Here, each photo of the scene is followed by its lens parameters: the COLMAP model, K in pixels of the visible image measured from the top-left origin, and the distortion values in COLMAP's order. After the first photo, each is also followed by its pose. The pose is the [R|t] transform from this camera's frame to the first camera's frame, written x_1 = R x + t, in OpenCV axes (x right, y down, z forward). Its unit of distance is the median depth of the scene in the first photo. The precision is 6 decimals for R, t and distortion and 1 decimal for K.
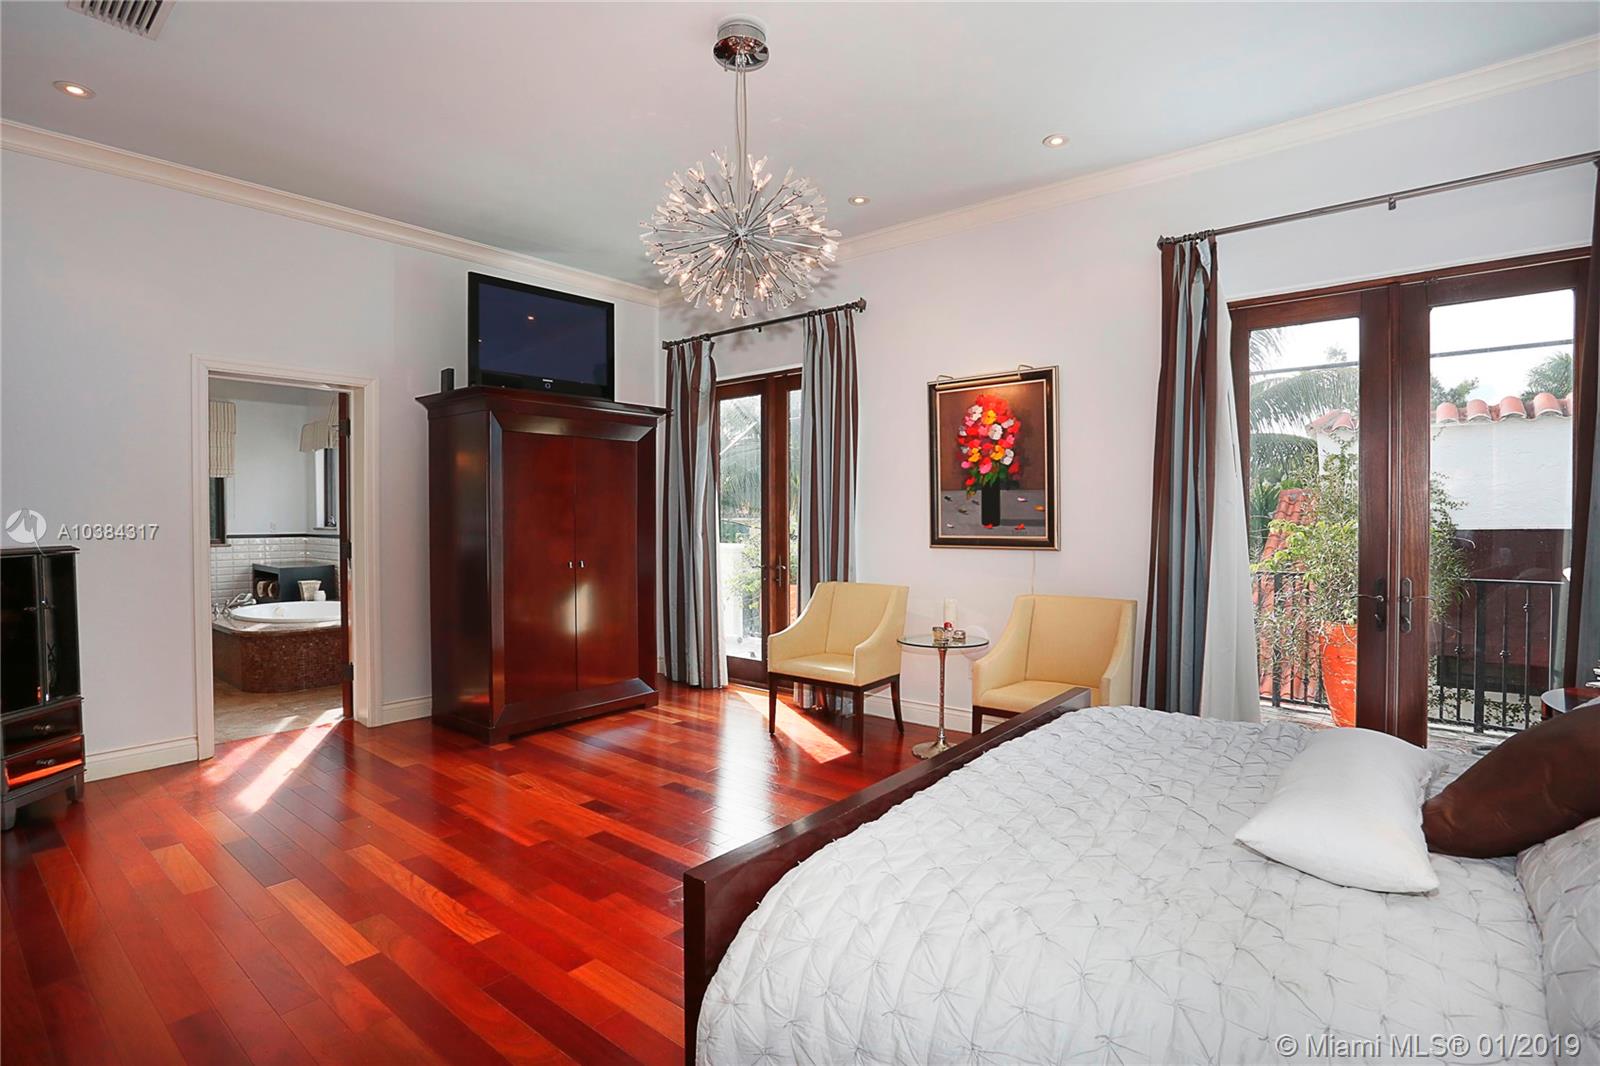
lens RADIAL K [[762.7, 0, 800.2], [0, 762.7, 528.7], [0, 0, 1]] dist [-0.002458, 0.000191]
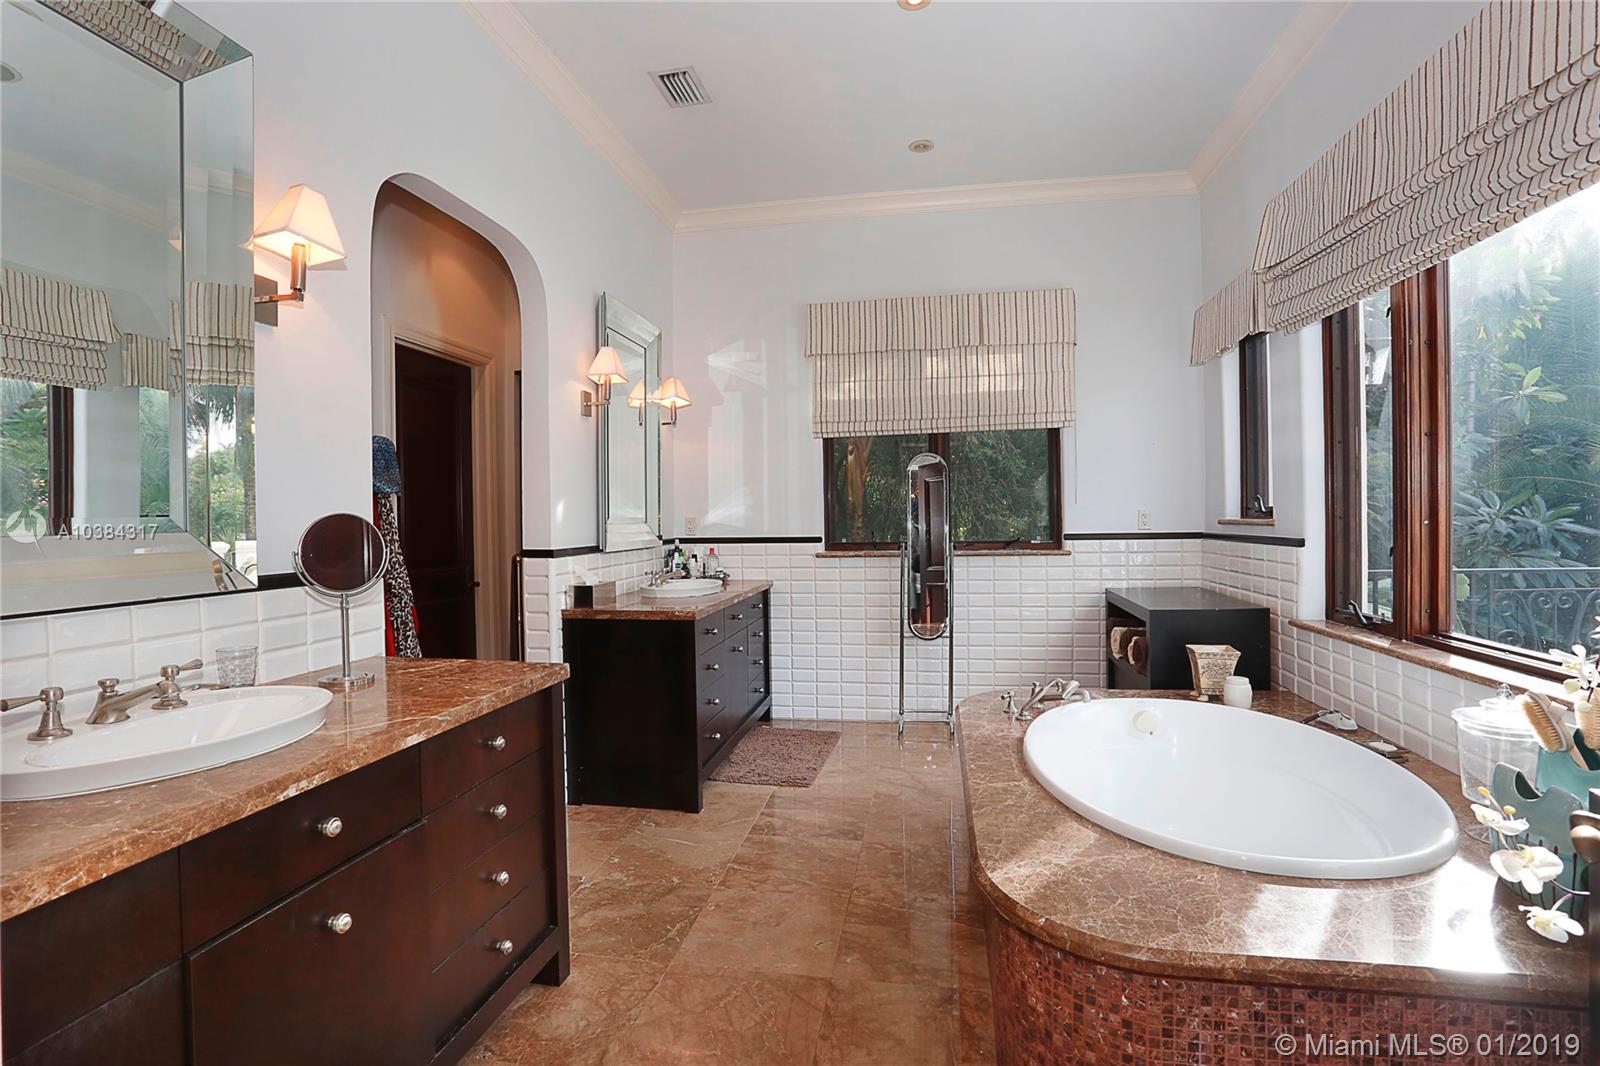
lens RADIAL K [[762.7, 0, 807.7], [0, 762.7, 527.7], [0, 0, 1]] dist [-0.002458, 0.000191]
pose [[0.501883, 0.002080, -0.864933, -0.347843], [-0.004363, 0.999990, -0.000127, 0.004456], [0.864924, 0.003838, 0.501888, 0.528346]]
